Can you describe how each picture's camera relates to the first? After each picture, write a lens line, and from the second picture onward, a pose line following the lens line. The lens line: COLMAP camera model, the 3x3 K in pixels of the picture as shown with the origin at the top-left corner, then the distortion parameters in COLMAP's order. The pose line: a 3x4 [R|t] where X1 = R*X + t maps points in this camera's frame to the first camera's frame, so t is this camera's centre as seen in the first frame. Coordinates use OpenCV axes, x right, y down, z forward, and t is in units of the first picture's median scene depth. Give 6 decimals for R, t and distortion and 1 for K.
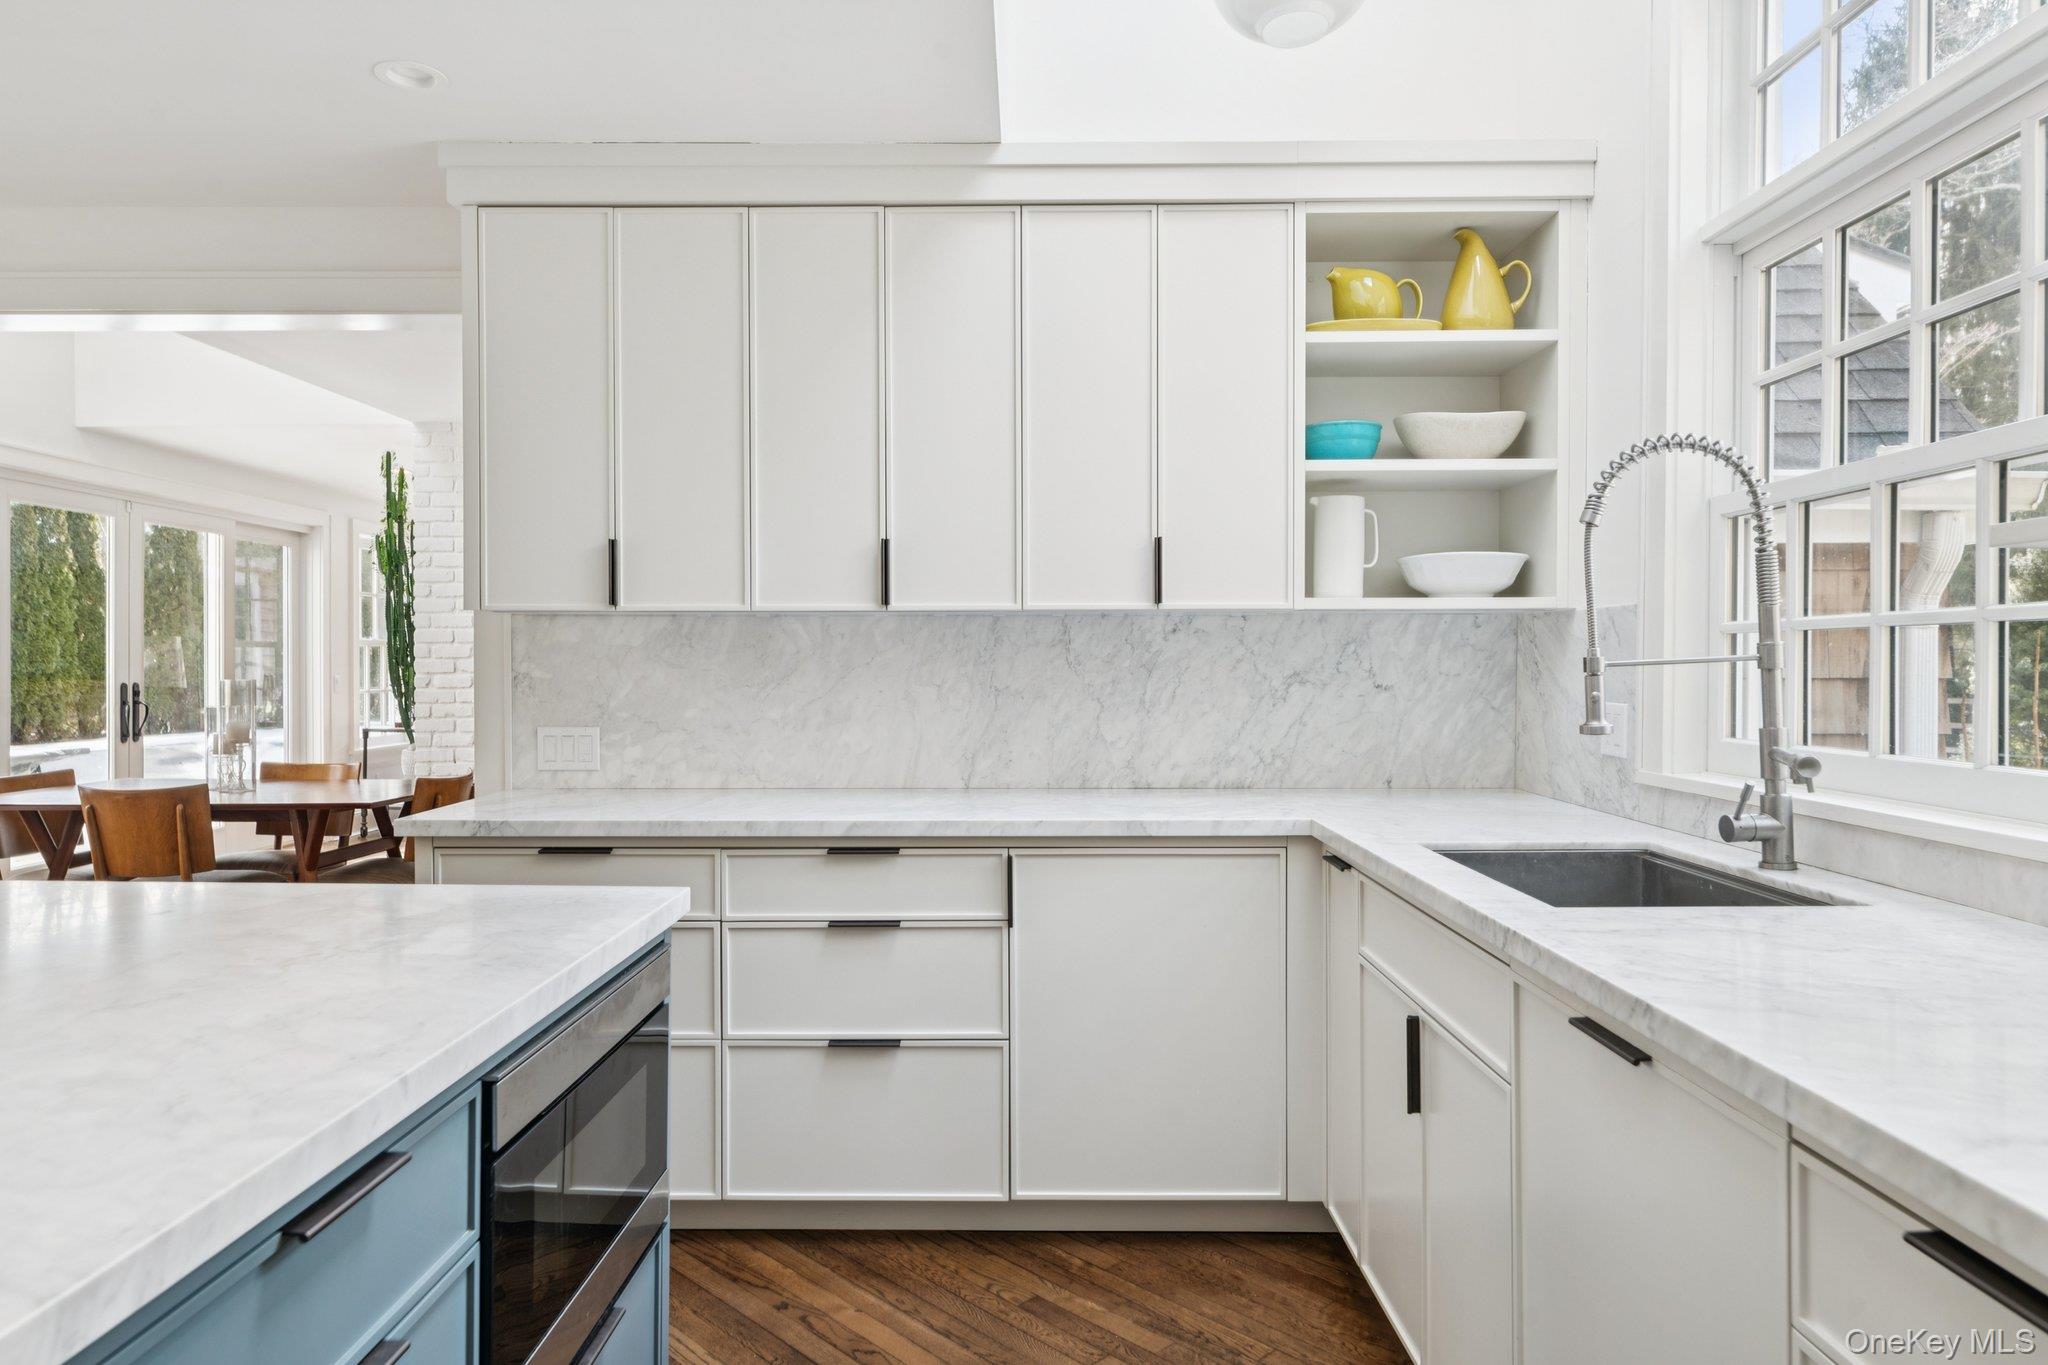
lens RADIAL K [[1296.6, 0, 1017.4], [0, 1296.6, 673.0], [0, 0, 1]] dist [0.006111, 0.000363]
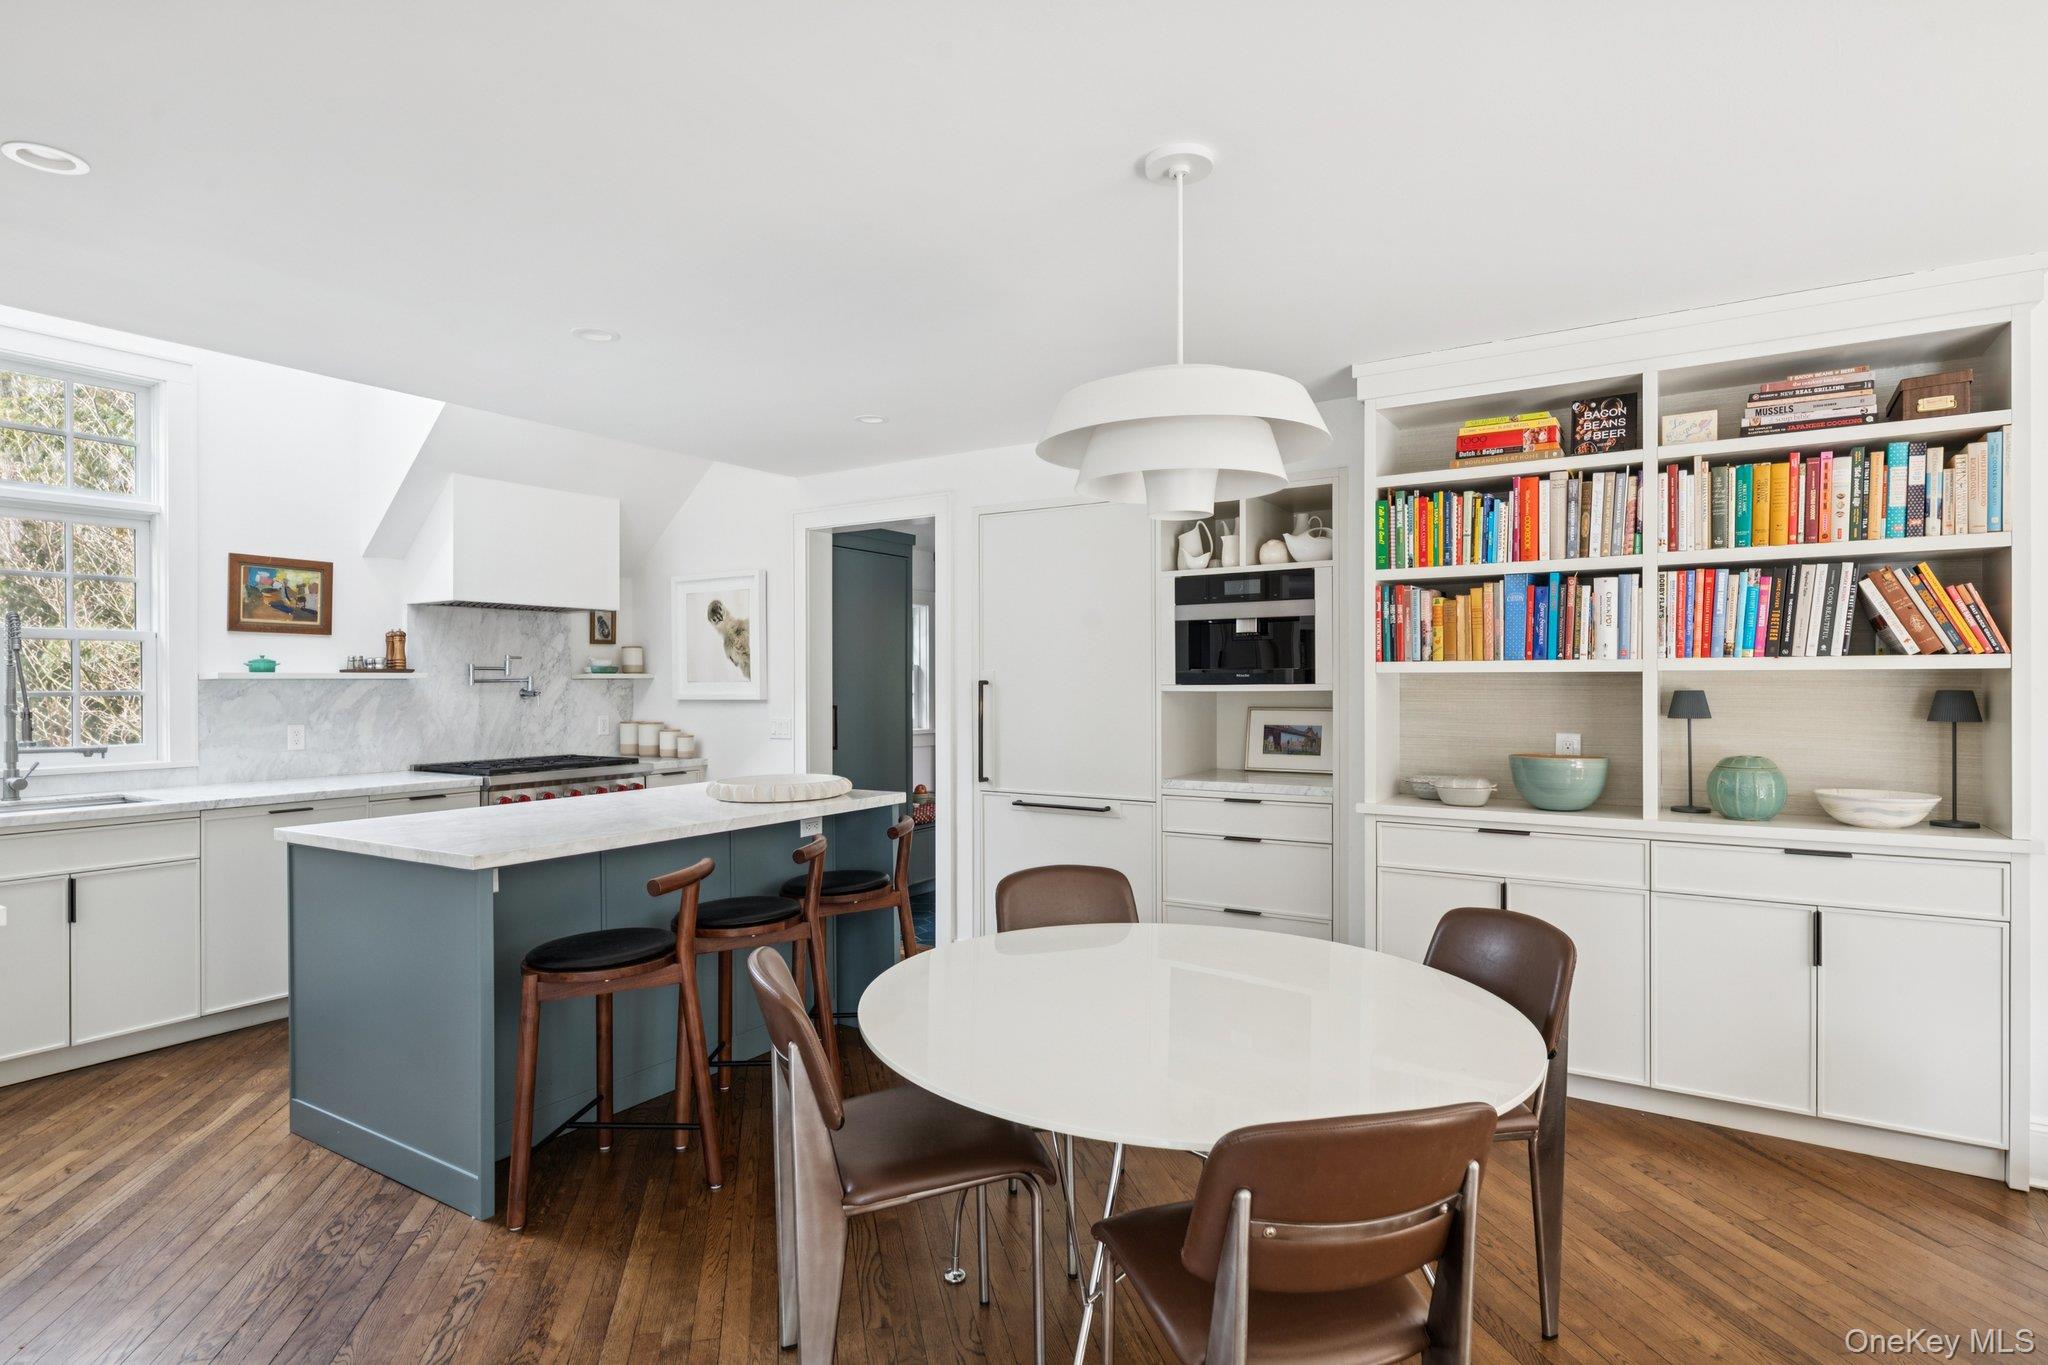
lens RADIAL K [[1064.0, 0, 1027.5], [0, 1064.0, 679.8], [0, 0, 1]] dist [-0.000039, 0.000749]
pose [[-0.852194, 0.002448, 0.523220, -1.226872], [0.006528, 0.999961, 0.005954, -0.041833], [-0.523185, 0.008489, -0.852177, 1.036310]]
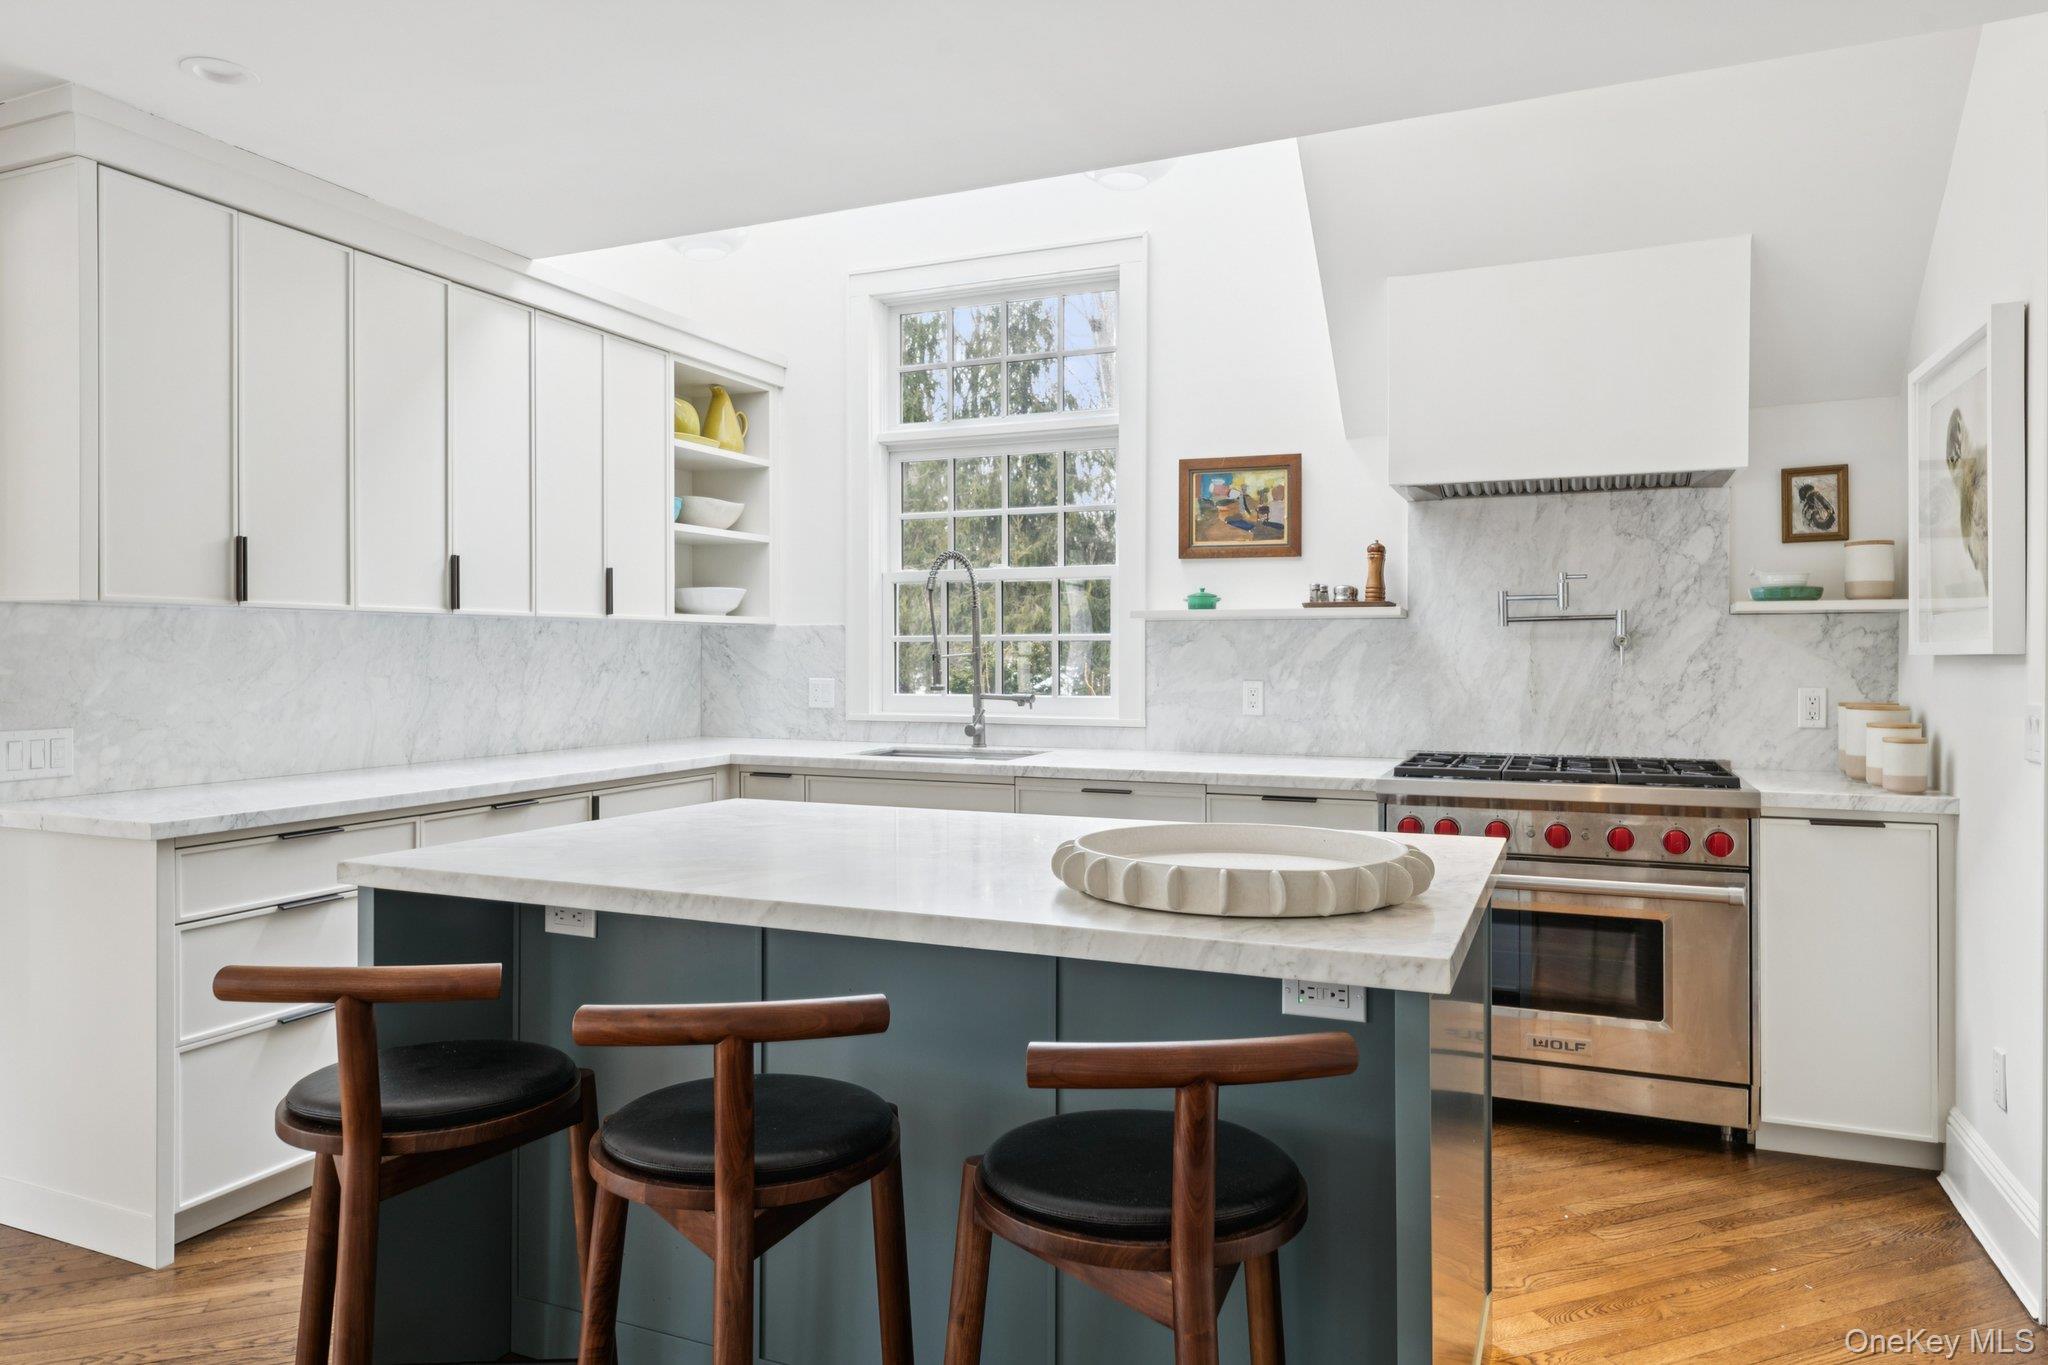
lens RADIAL K [[1296.6, 0, 1017.4], [0, 1296.6, 673.0], [0, 0, 1]] dist [0.006111, 0.000363]
pose [[0.387078, -0.013093, 0.921954, -0.912720], [0.006575, 0.999913, 0.011439, -0.002982], [-0.922024, 0.001634, 0.387130, 0.037693]]
